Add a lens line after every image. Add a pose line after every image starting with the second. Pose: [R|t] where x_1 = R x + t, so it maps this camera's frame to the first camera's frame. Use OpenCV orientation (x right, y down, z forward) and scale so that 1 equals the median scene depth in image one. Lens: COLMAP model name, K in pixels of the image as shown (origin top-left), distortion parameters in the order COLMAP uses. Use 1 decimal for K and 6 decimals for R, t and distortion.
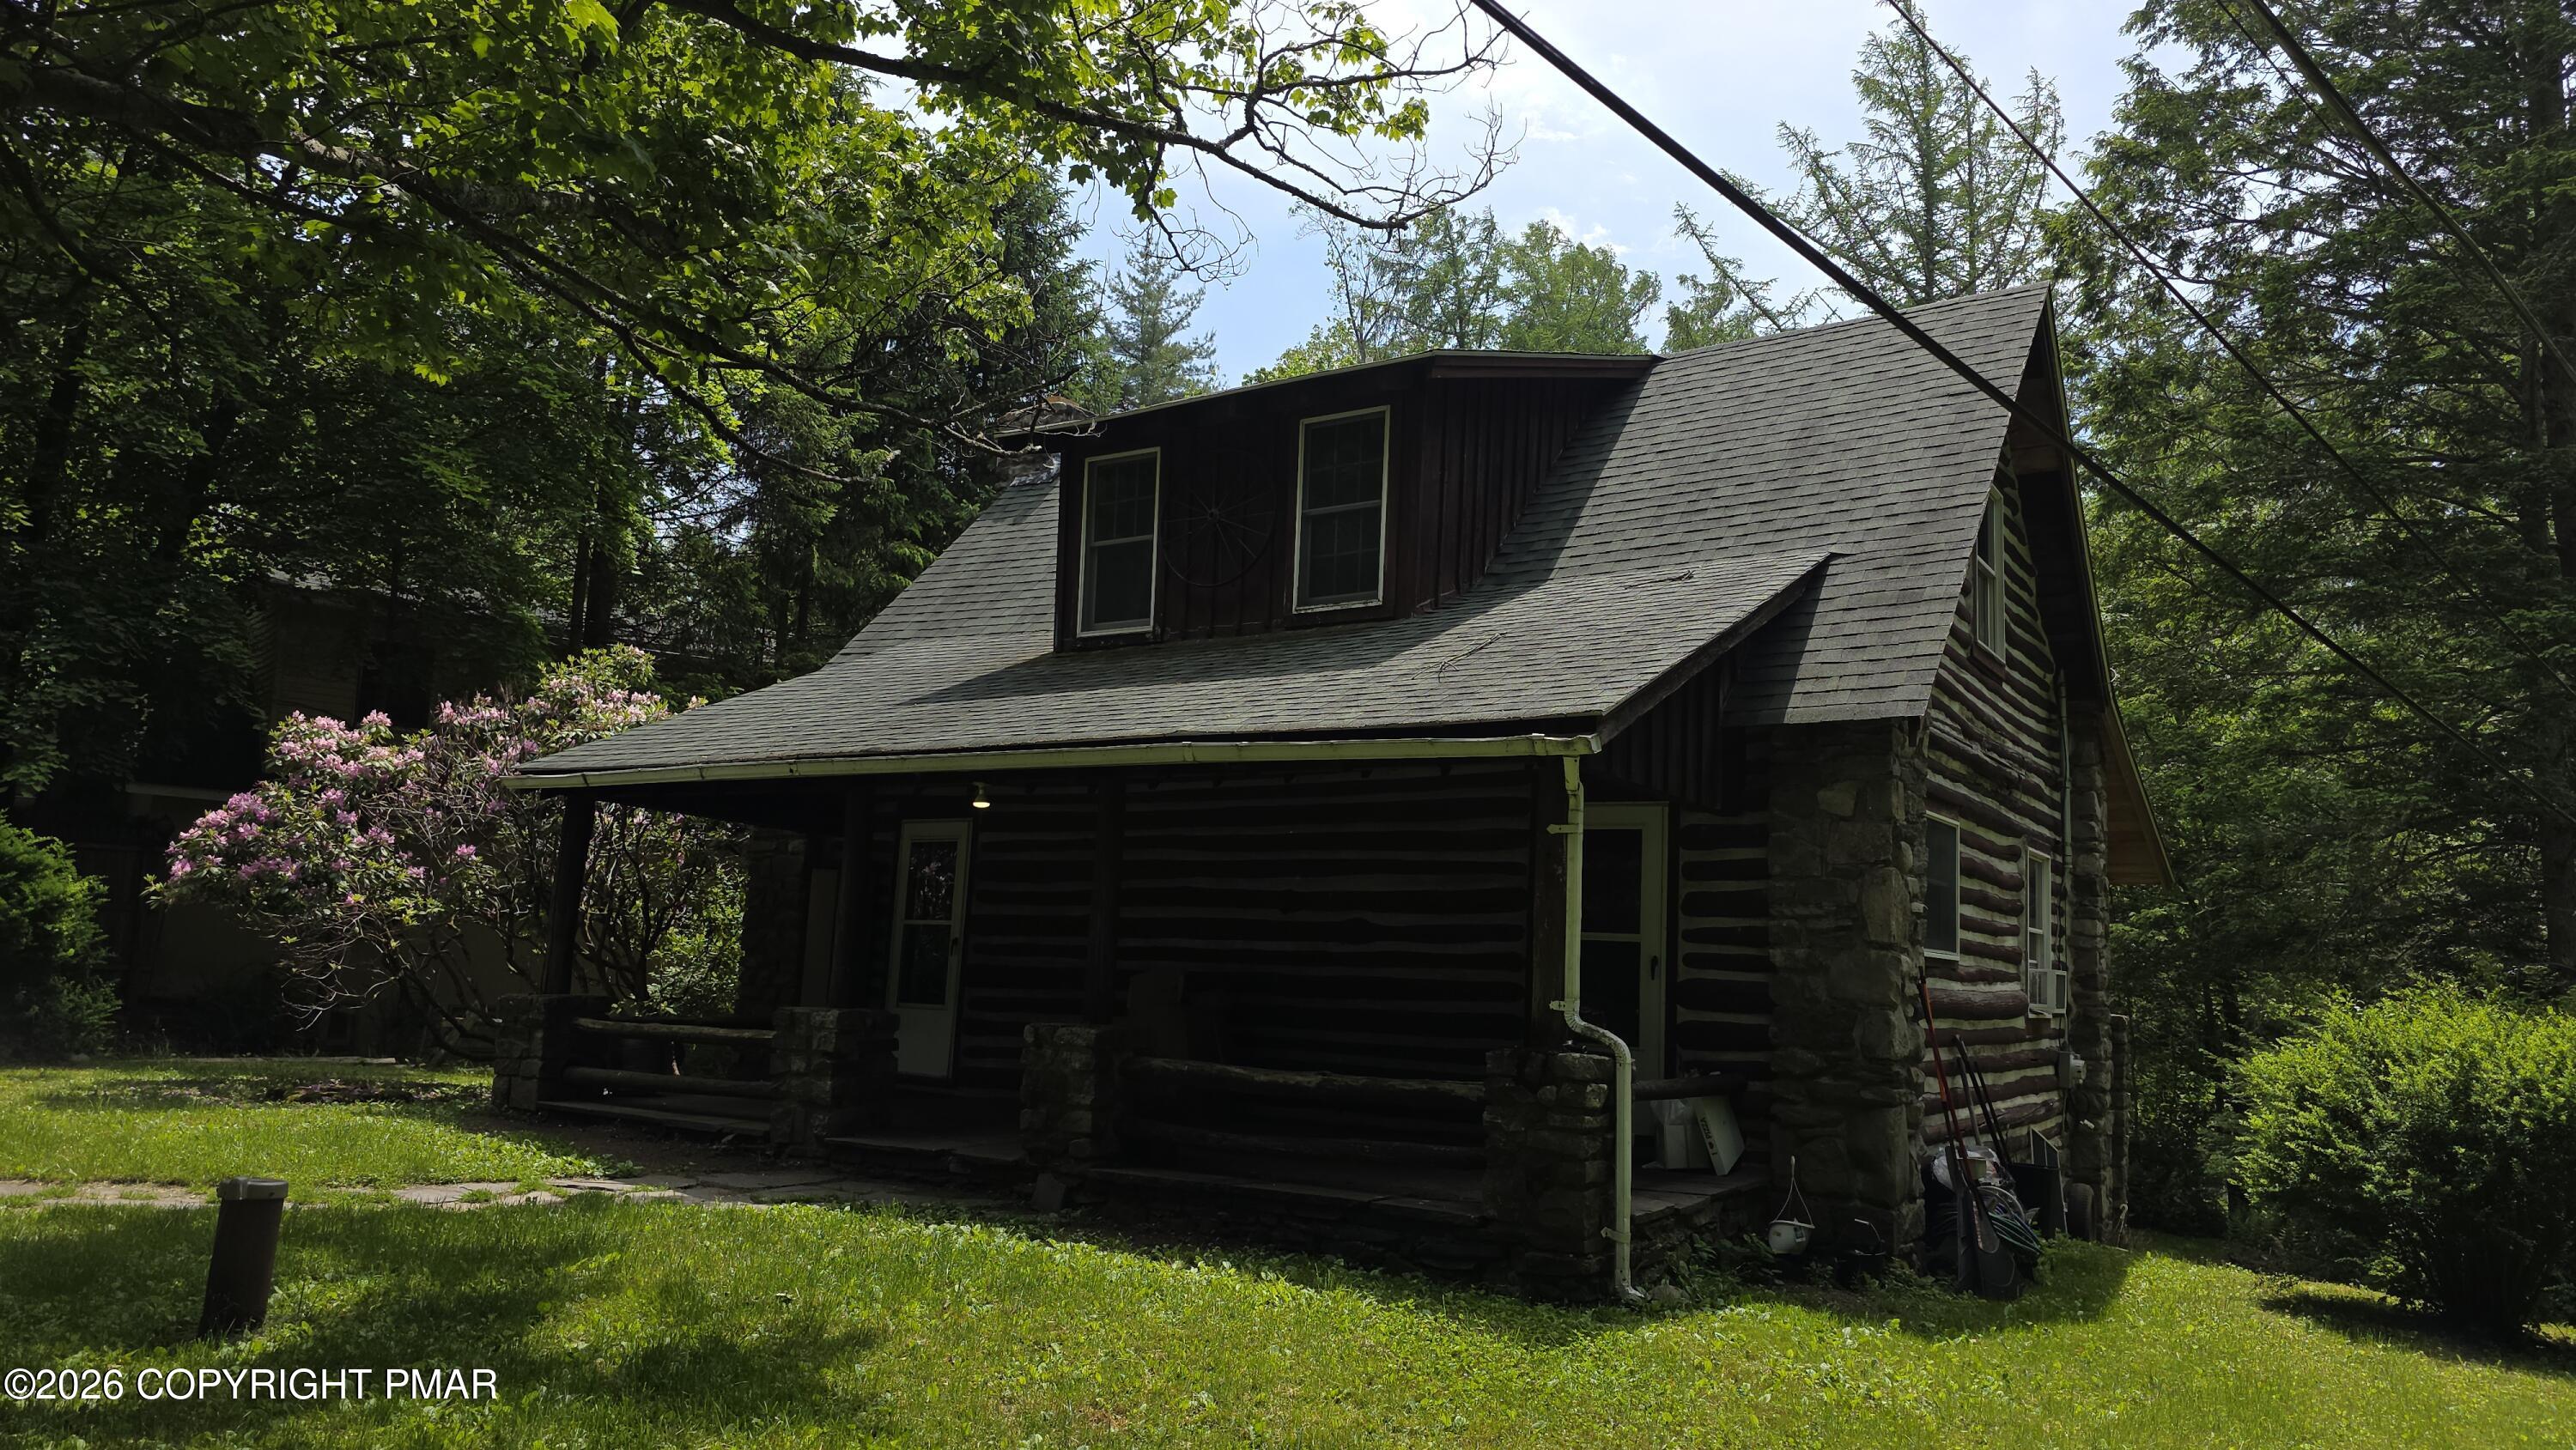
lens RADIAL K [[1766.2, 0, 1293.9], [0, 1766.2, 719.3], [0, 0, 1]] dist [0.046129, -0.014675]
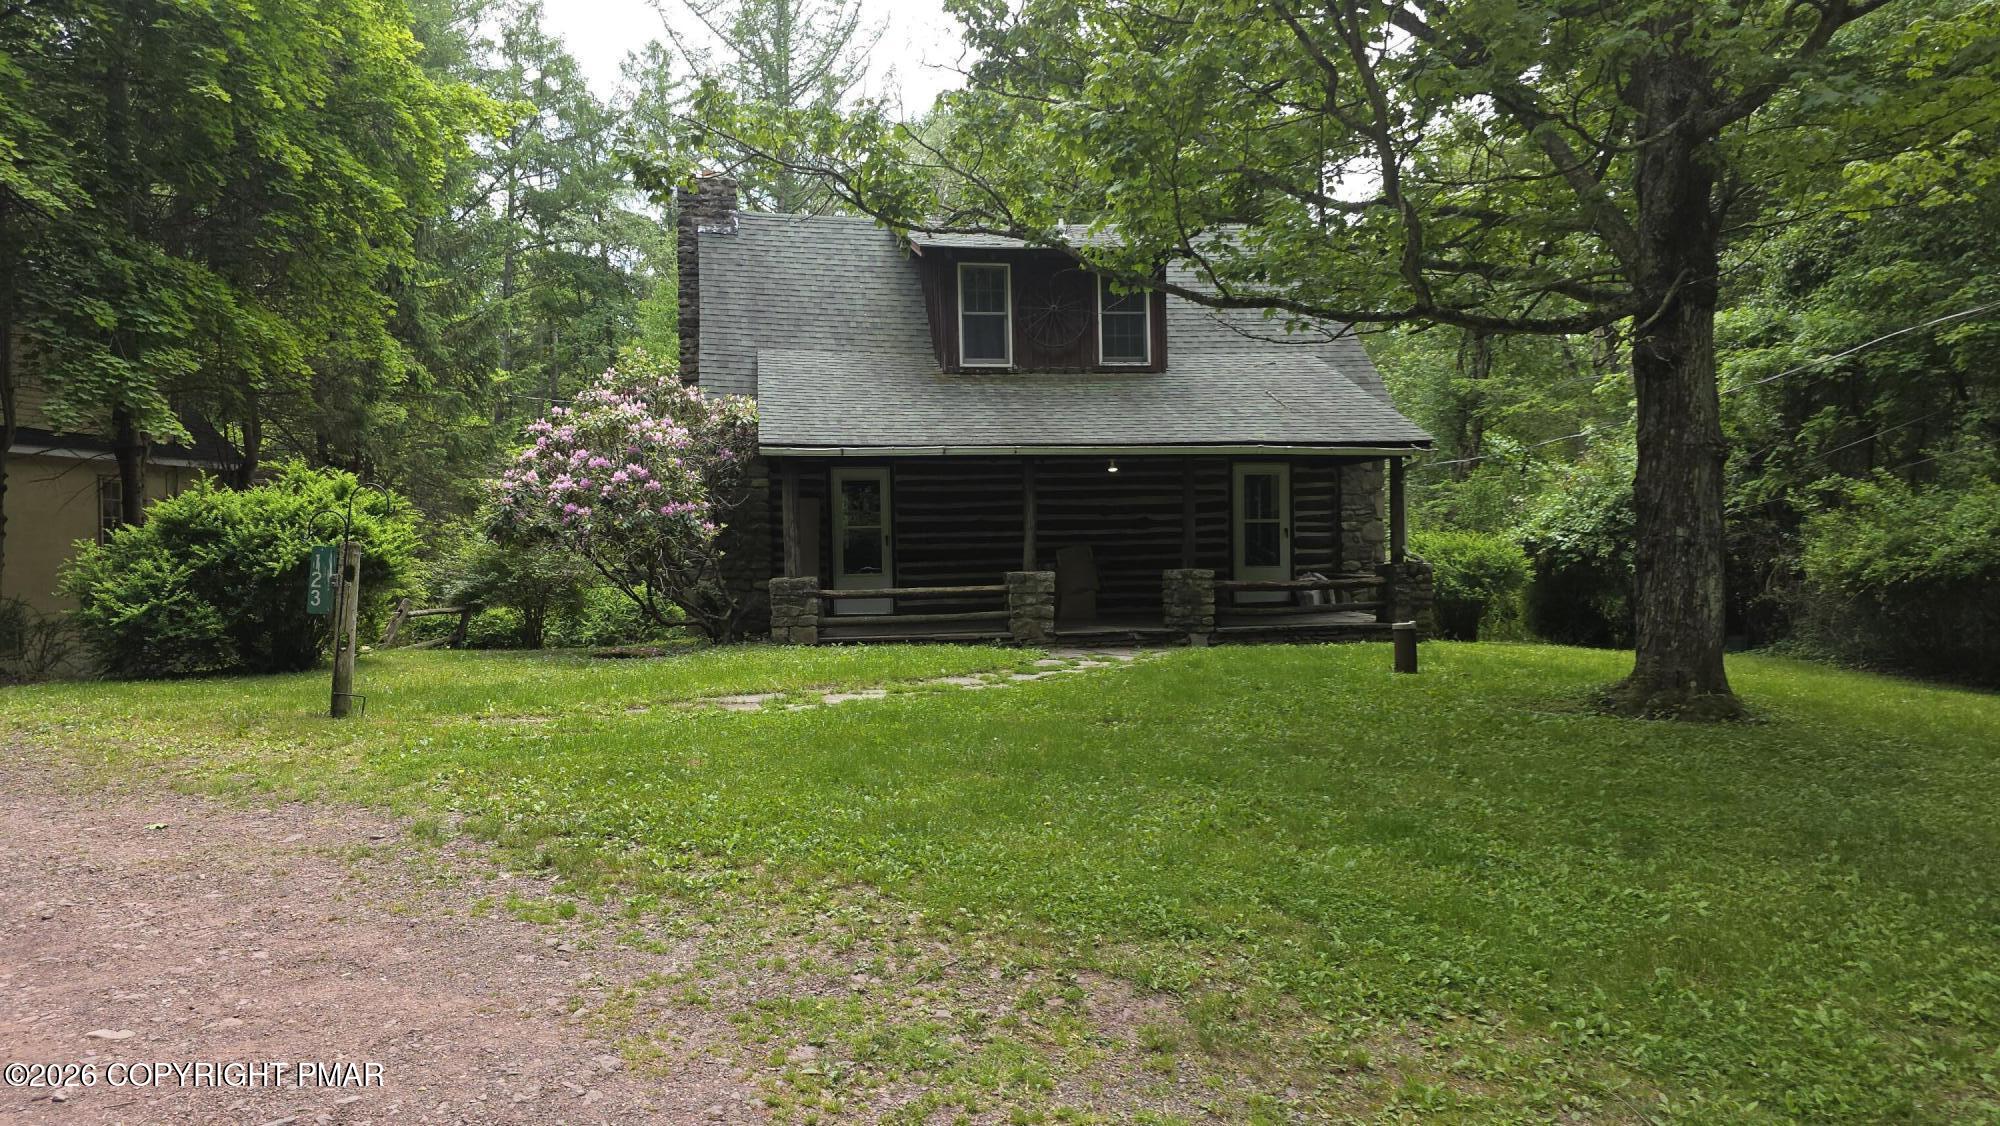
lens RADIAL K [[1371.4, 0, 1003.0], [0, 1371.4, 575.0], [0, 0, 1]] dist [0.046129, -0.014675]
pose [[0.726908, -0.066208, 0.683535, -1.355858], [-0.053493, 0.986859, 0.152475, -0.066626], [-0.684648, -0.147400, 0.713814, -0.073785]]
